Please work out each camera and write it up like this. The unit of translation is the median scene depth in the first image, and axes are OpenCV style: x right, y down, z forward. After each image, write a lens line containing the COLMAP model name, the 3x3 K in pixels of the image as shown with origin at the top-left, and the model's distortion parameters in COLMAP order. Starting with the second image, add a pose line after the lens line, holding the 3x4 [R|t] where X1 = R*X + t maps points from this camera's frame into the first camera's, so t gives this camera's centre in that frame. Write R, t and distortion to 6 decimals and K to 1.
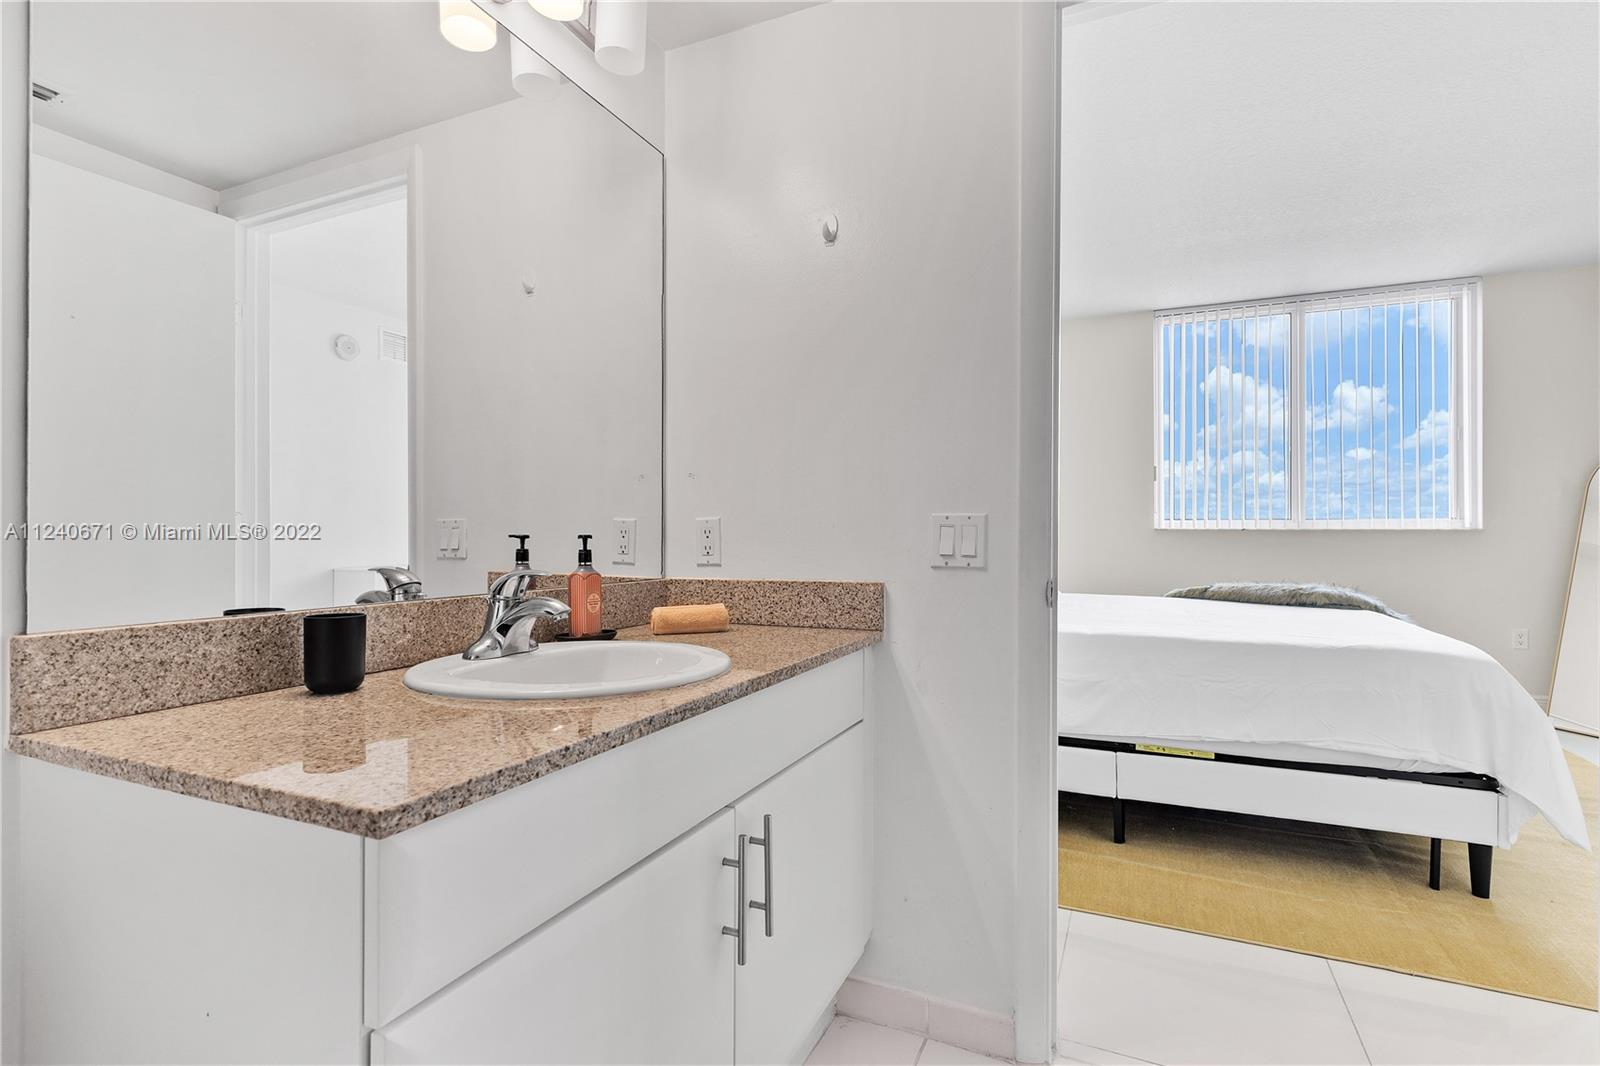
lens RADIAL K [[759.4, 0, 798.4], [0, 759.4, 526.4], [0, 0, 1]] dist [0.001226, 0.000594]
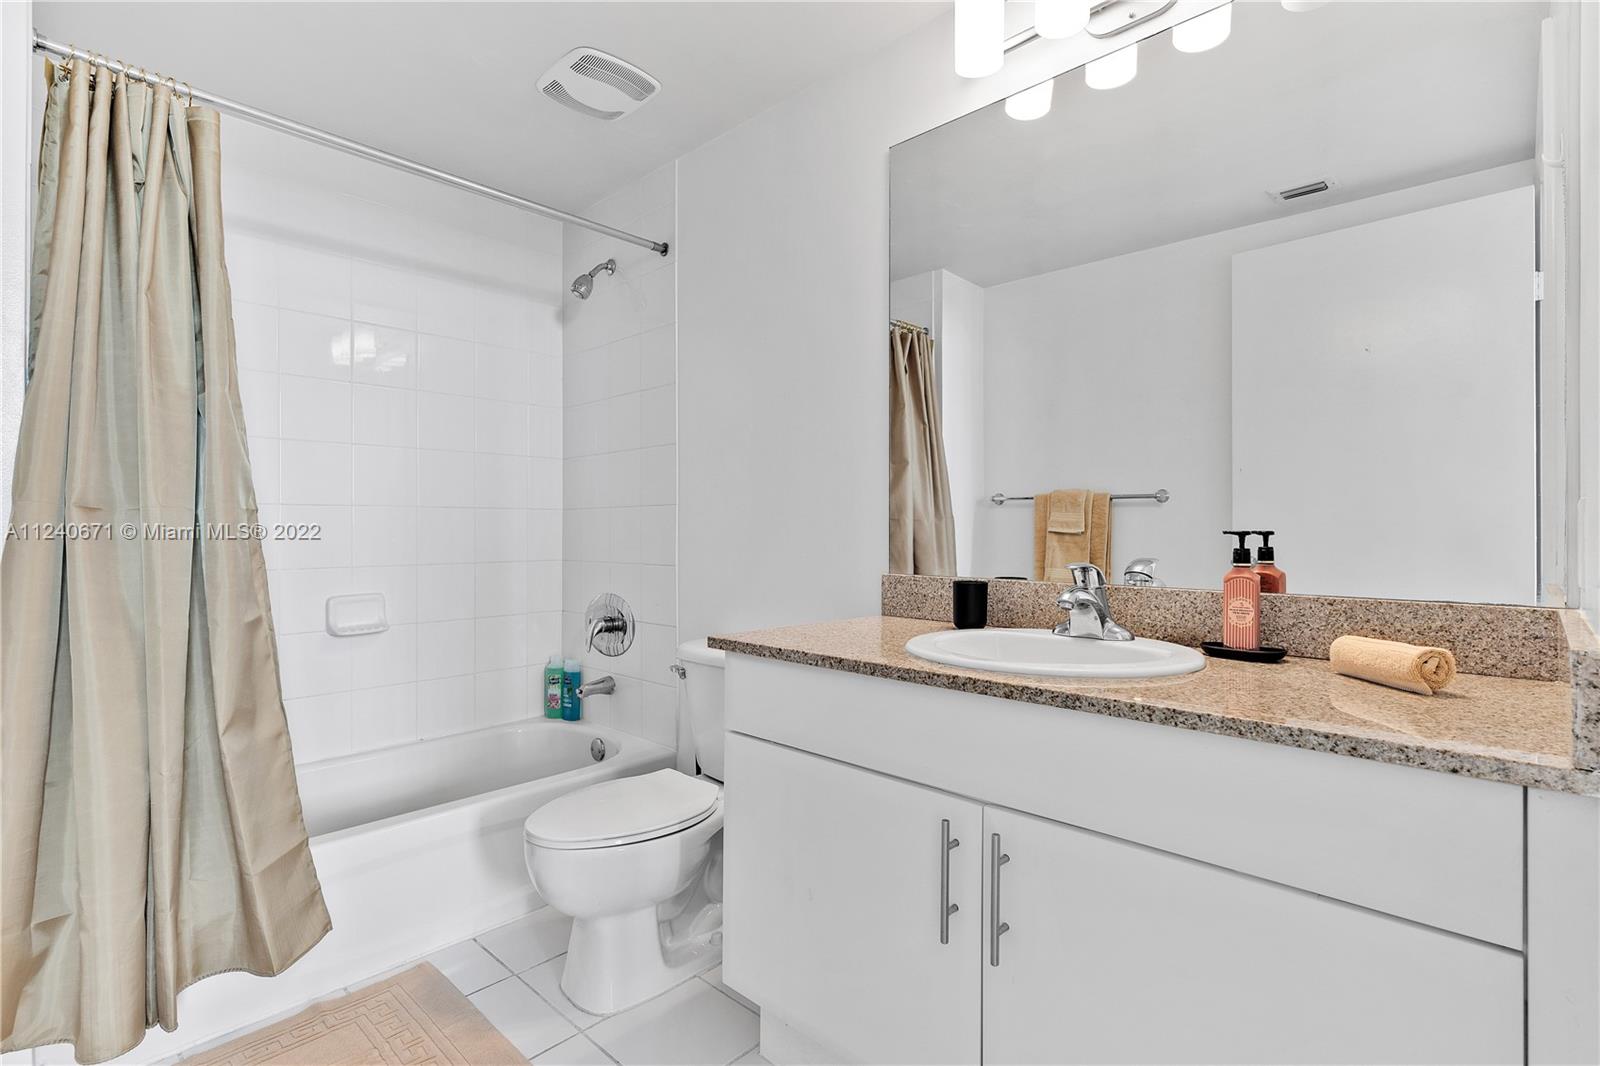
lens RADIAL K [[759.4, 0, 798.4], [0, 759.4, 526.4], [0, 0, 1]] dist [0.001226, 0.000594]
pose [[-0.321627, -0.004849, -0.946854, 0.556048], [0.009487, 0.999920, -0.008343, 0.006877], [0.946819, -0.011666, -0.321555, 0.652868]]
